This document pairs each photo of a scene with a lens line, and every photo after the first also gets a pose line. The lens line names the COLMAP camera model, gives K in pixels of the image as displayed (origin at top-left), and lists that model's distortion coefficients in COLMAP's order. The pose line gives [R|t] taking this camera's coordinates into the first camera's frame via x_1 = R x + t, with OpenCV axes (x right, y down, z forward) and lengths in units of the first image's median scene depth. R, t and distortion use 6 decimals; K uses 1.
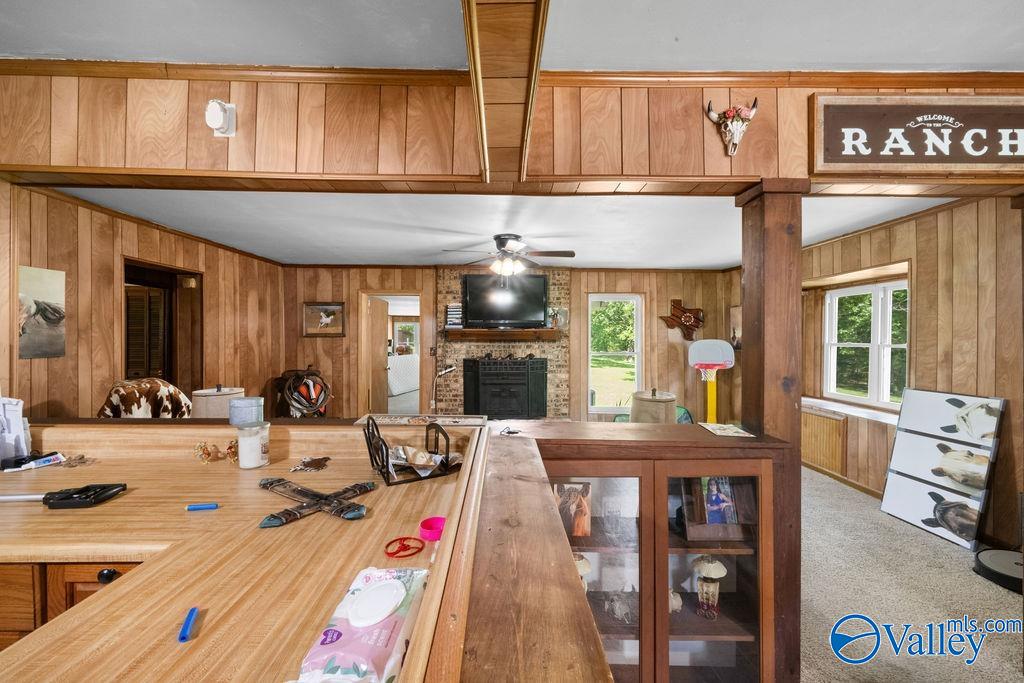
lens RADIAL K [[406.7, 0, 504.1], [0, 406.7, 341.0], [0, 0, 1]] dist [-0.001969, 0.000063]
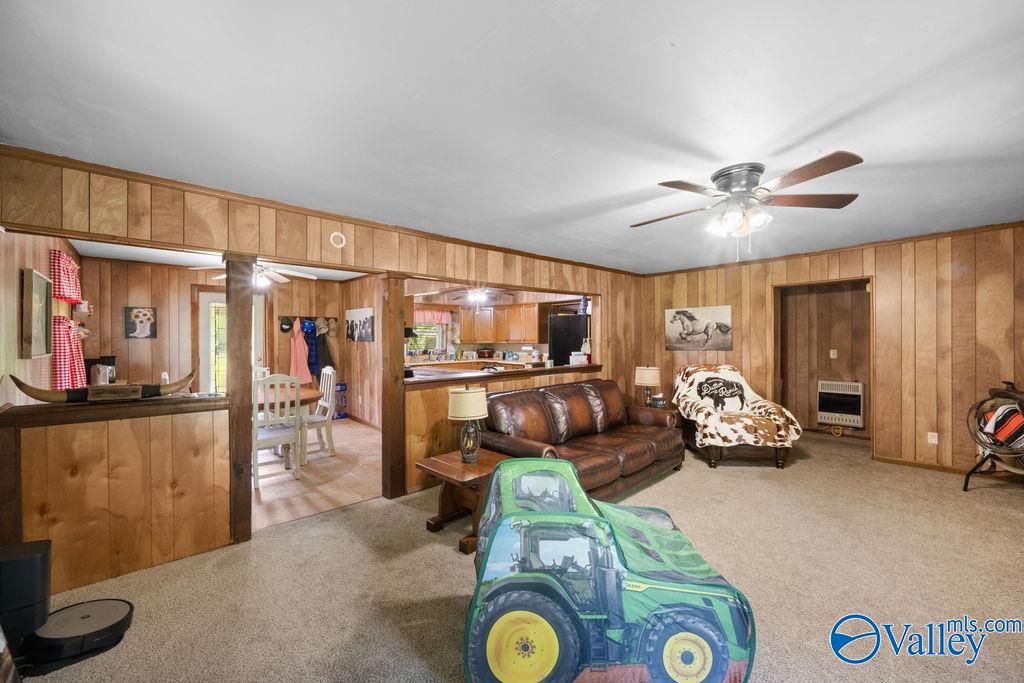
lens RADIAL K [[400.8, 0, 510.0], [0, 400.8, 338.1], [0, 0, 1]] dist [0.001036, 0.000100]
pose [[-0.734276, -0.005801, -0.678827, 0.580211], [-0.002255, 0.999979, -0.006106, -0.003456], [0.678848, -0.002953, -0.734273, 1.055819]]
